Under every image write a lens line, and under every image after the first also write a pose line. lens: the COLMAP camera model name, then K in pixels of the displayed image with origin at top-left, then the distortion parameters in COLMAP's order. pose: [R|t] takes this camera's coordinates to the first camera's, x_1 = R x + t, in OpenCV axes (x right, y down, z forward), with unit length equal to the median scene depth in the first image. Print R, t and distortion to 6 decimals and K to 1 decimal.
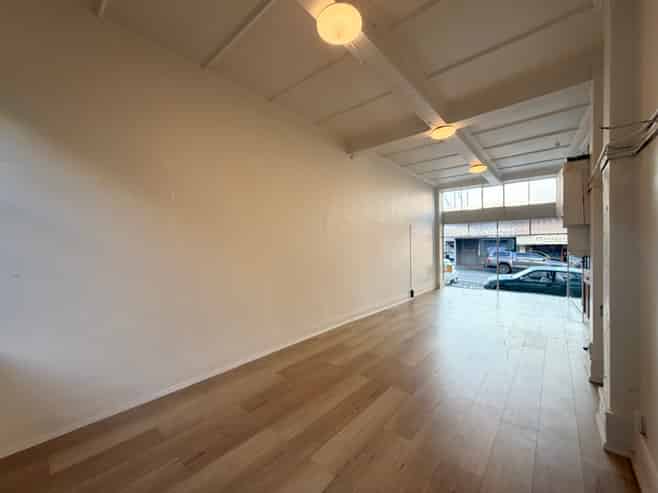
lens RADIAL K [[262.7, 0, 325.7], [0, 262.7, 246.7], [0, 0, 1]] dist [-0.000108, -0.000196]
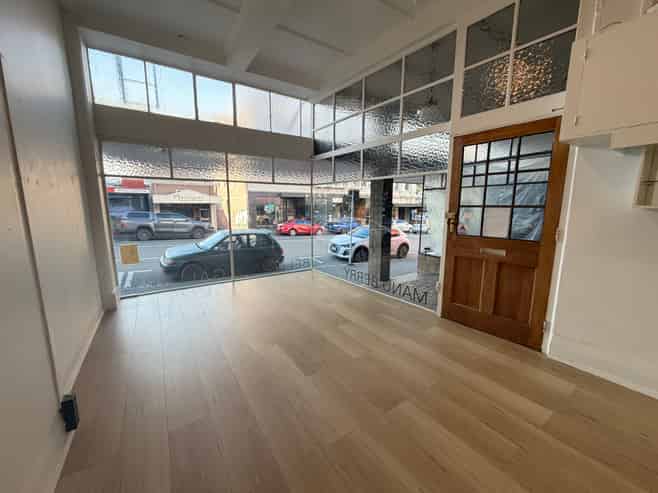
lens RADIAL K [[262.7, 0, 325.7], [0, 262.7, 246.7], [0, 0, 1]] dist [-0.000108, -0.000196]
pose [[0.273368, -0.147428, 0.950544, 0.071949], [0.004141, 0.988356, 0.152102, 0.003522], [-0.961901, -0.037643, 0.270796, 0.262796]]
